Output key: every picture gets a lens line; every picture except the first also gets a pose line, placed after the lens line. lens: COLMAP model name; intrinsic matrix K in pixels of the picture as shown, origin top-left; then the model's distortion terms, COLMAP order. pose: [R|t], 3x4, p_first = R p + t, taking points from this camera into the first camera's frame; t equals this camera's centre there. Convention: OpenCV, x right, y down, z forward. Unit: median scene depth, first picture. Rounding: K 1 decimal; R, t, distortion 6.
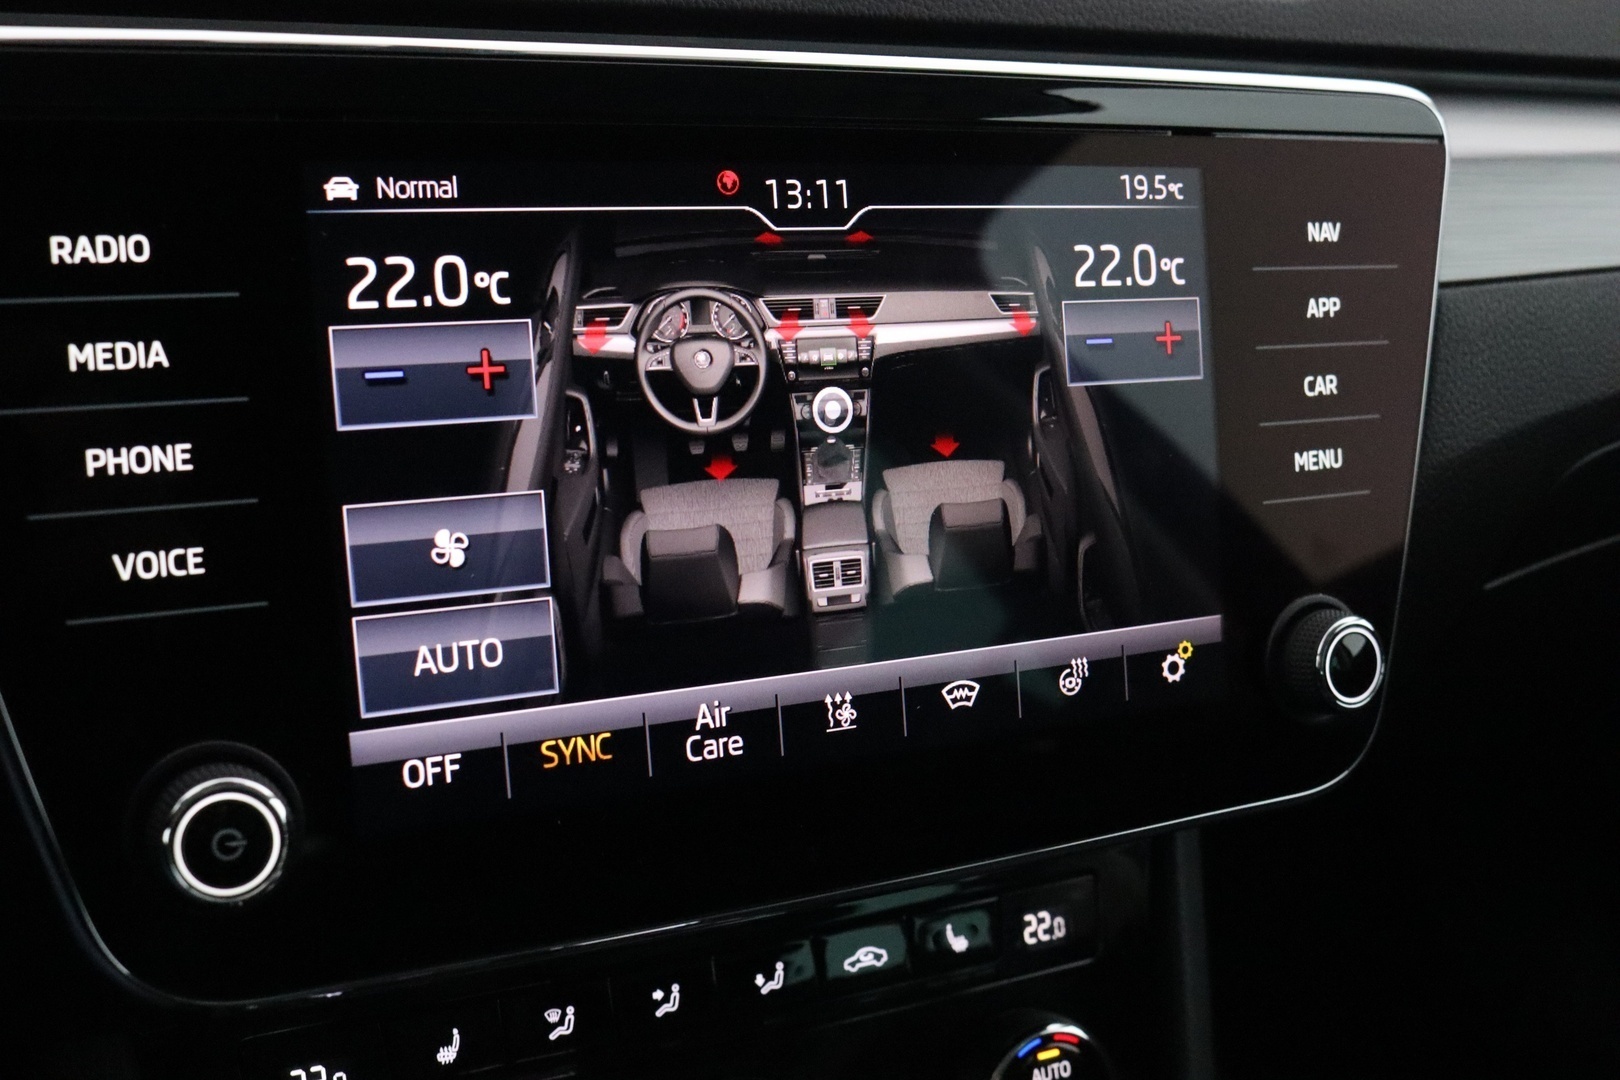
lens RADIAL K [[1801.3, 0, 804.4], [0, 1801.3, 567.6], [0, 0, 1]] dist [-0.128191, 0.147189]
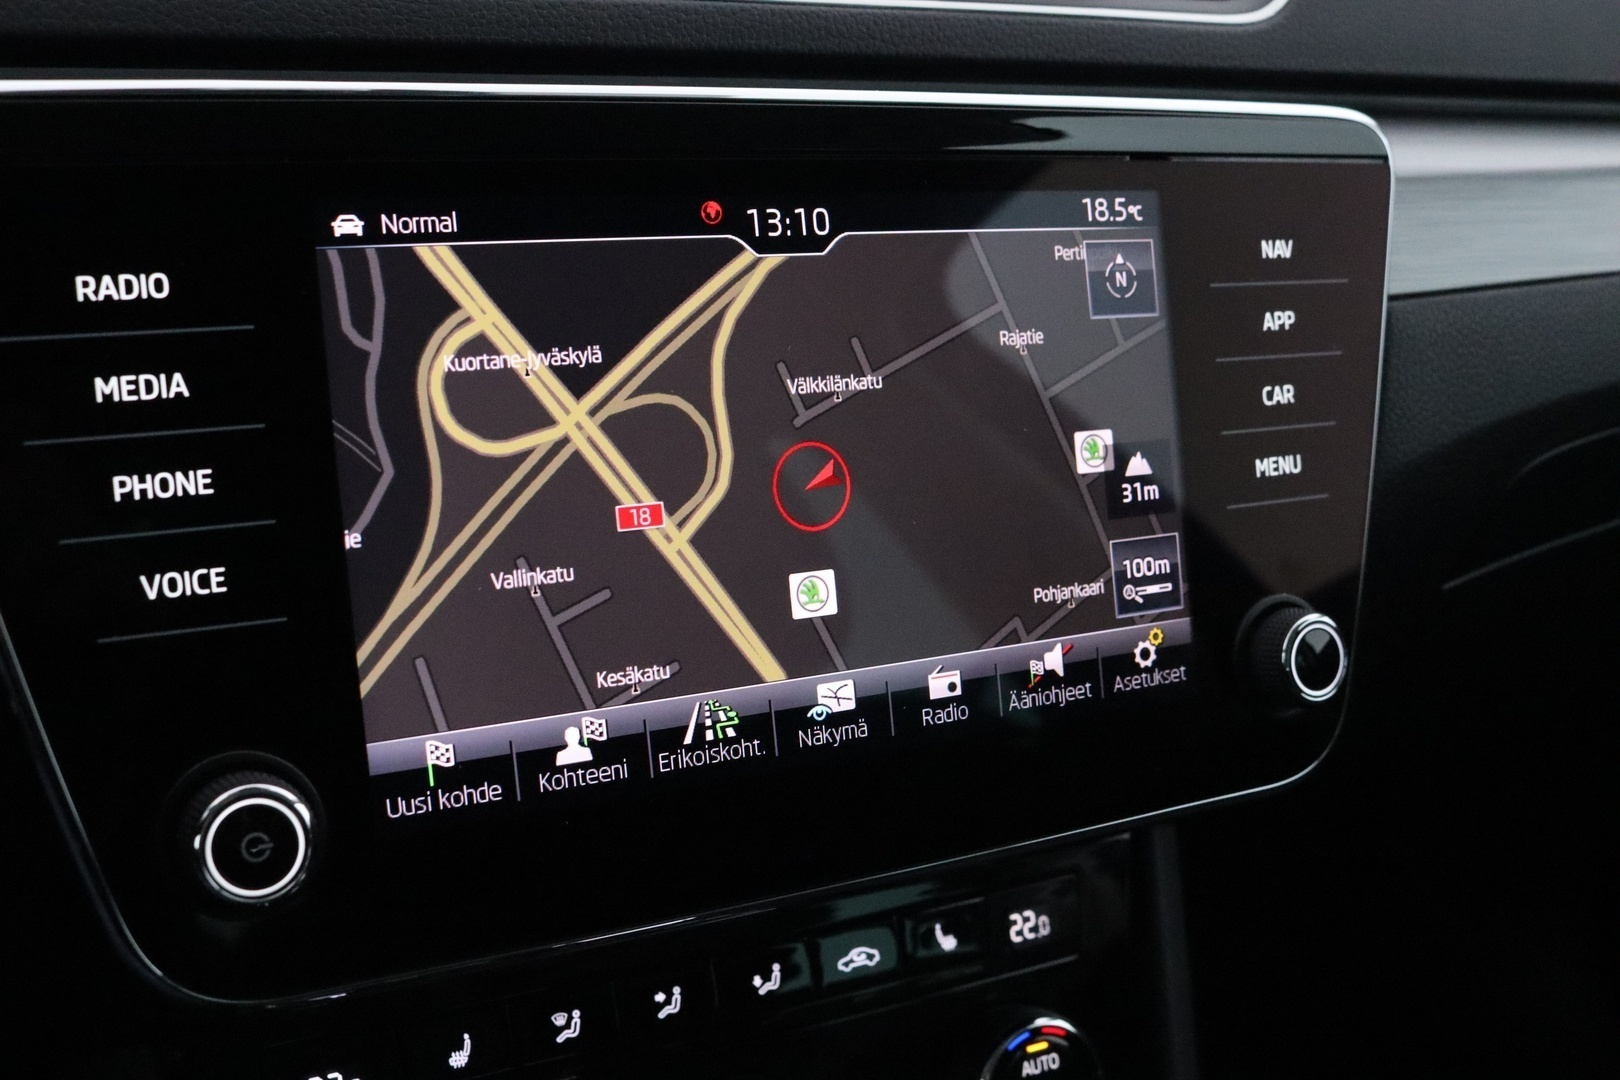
lens RADIAL K [[1803.1, 0, 806.1], [0, 1803.1, 576.0], [0, 0, 1]] dist [-0.131556, 0.147228]
pose [[0.999530, -0.025765, 0.016620, -0.008499], [0.026060, 0.999503, -0.017760, 0.016099], [-0.016154, 0.018185, 0.999704, -0.045187]]
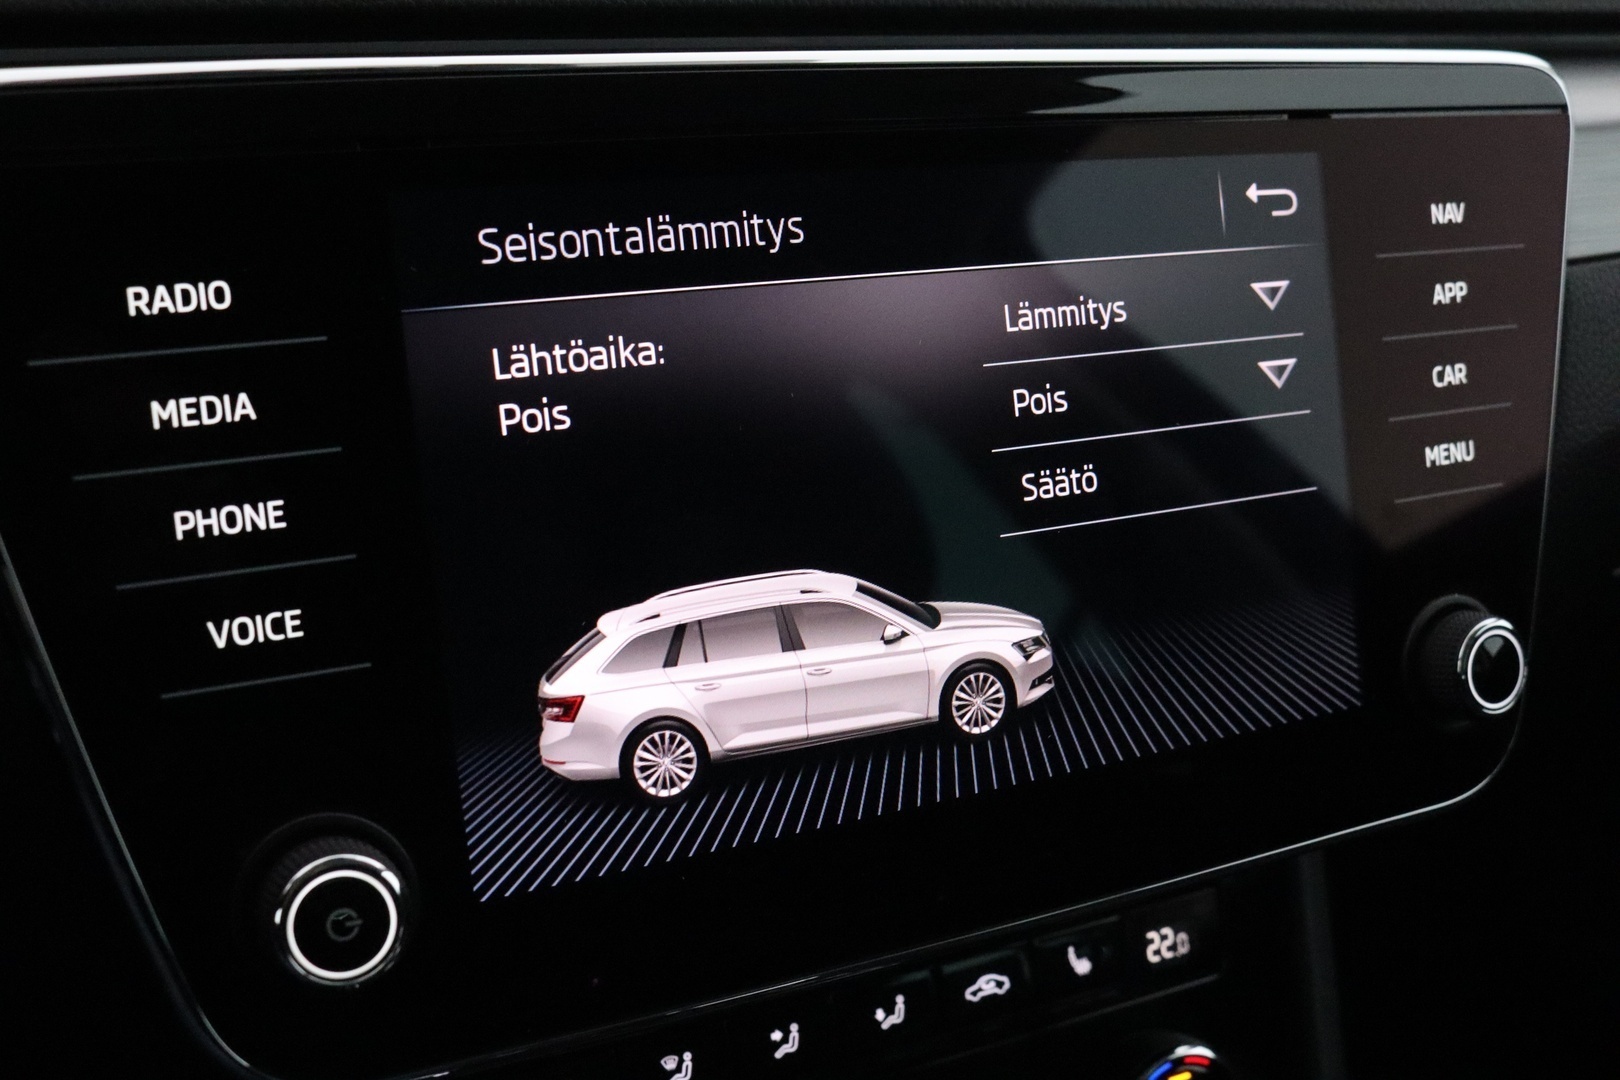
lens RADIAL K [[1801.3, 0, 804.4], [0, 1801.3, 567.6], [0, 0, 1]] dist [-0.128191, 0.147189]
pose [[0.998984, -0.037871, -0.024448, -0.035414], [0.038253, 0.999150, 0.015364, -0.027996], [0.023846, -0.016284, 0.999583, 0.045869]]
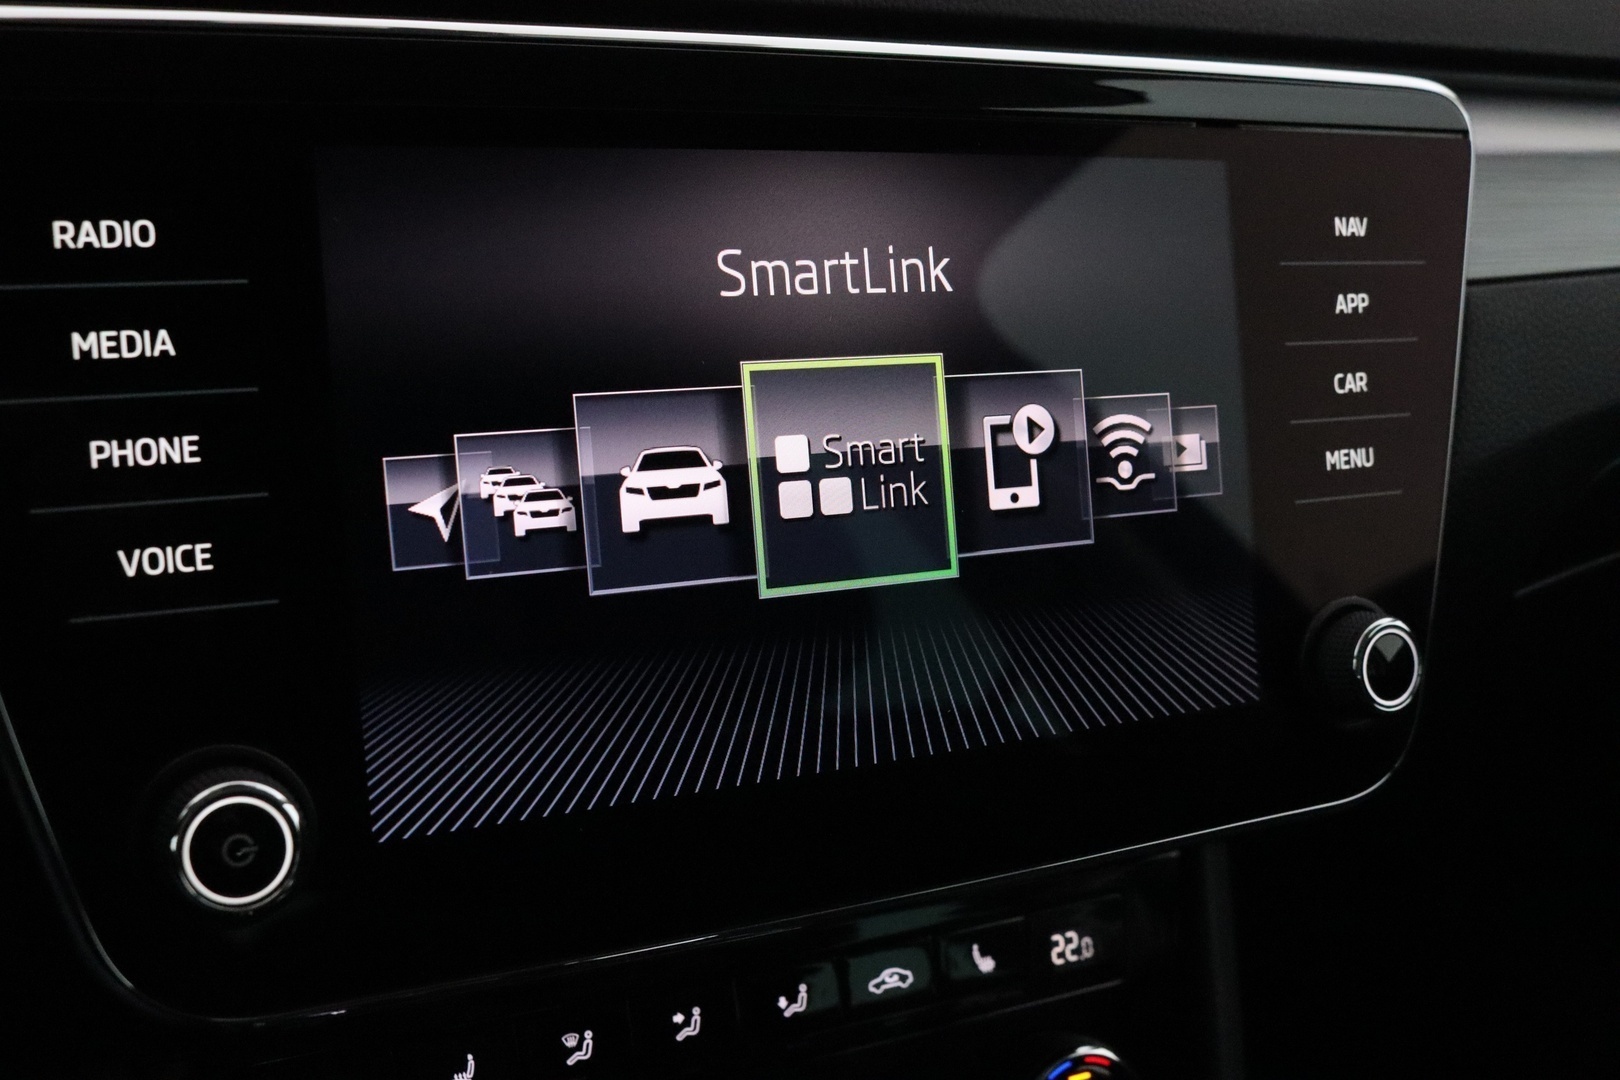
lens RADIAL K [[1803.1, 0, 806.1], [0, 1803.1, 576.0], [0, 0, 1]] dist [-0.131556, 0.147228]
pose [[0.999928, -0.010779, 0.005305, -0.016015], [0.010905, 0.999646, -0.024267, 0.024848], [-0.005041, 0.024323, 0.999691, 0.026654]]
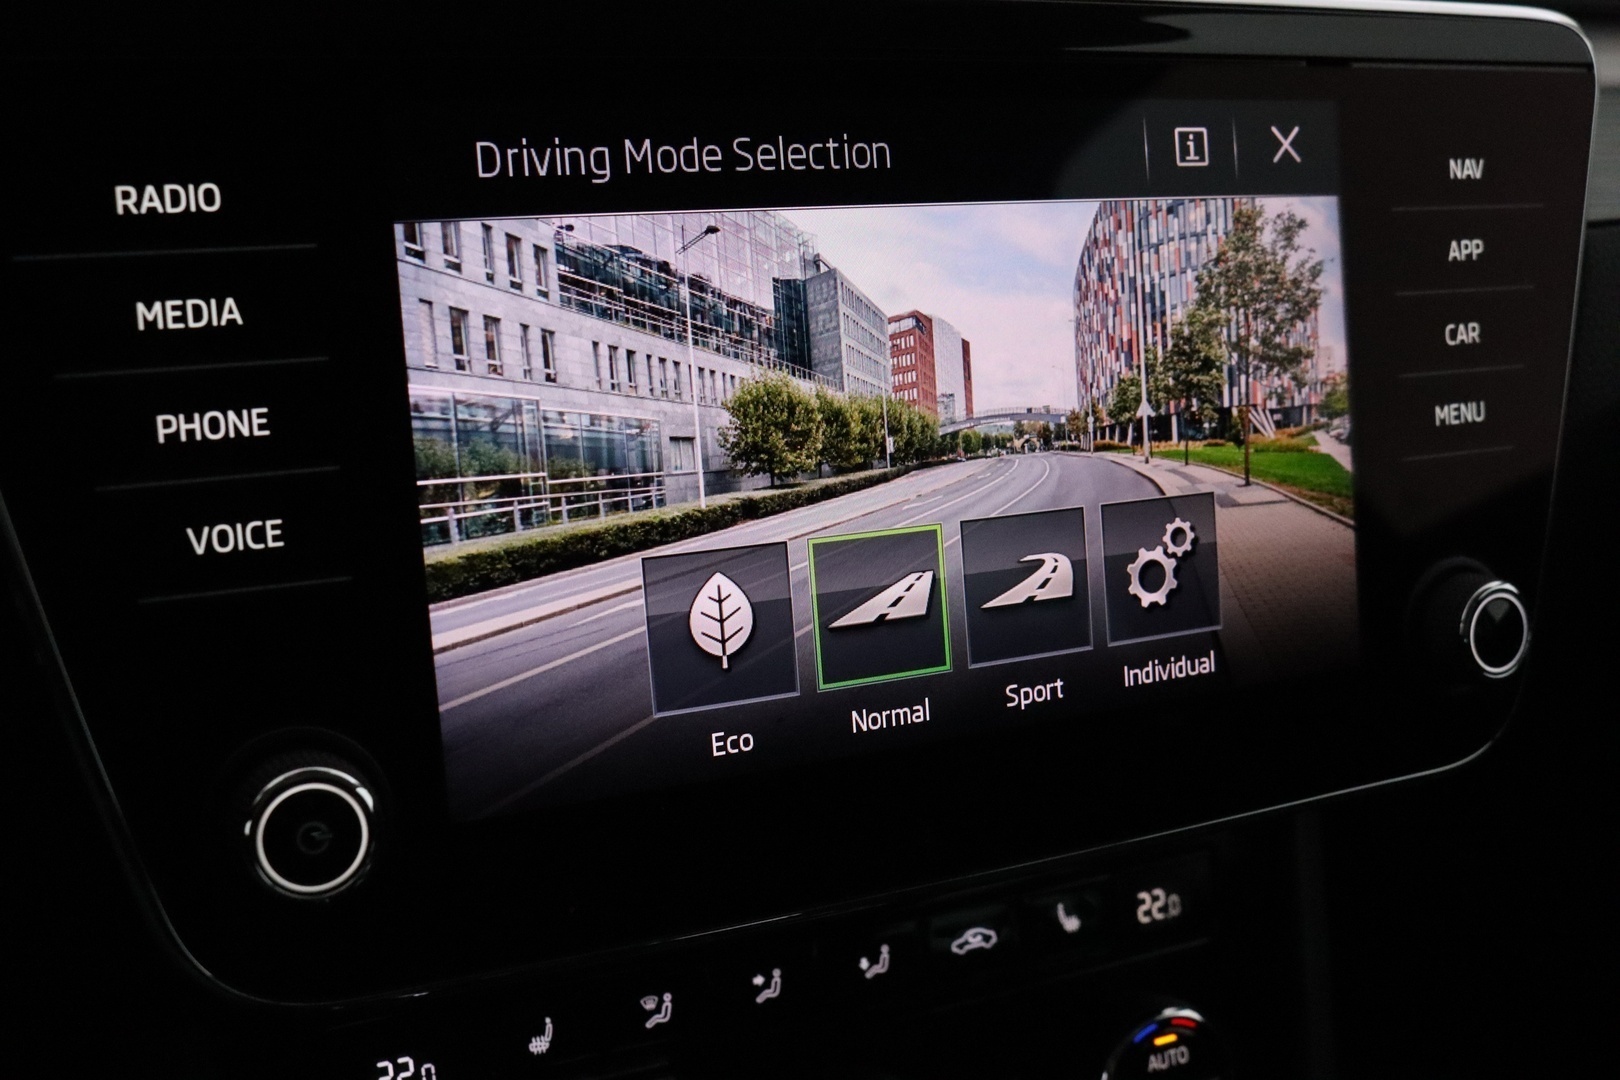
lens RADIAL K [[1801.3, 0, 804.4], [0, 1801.3, 567.6], [0, 0, 1]] dist [-0.128191, 0.147189]
pose [[0.999379, -0.004877, -0.034903, -0.024134], [0.005849, 0.999596, 0.027802, -0.007536], [0.034754, -0.027988, 0.999004, 0.056680]]
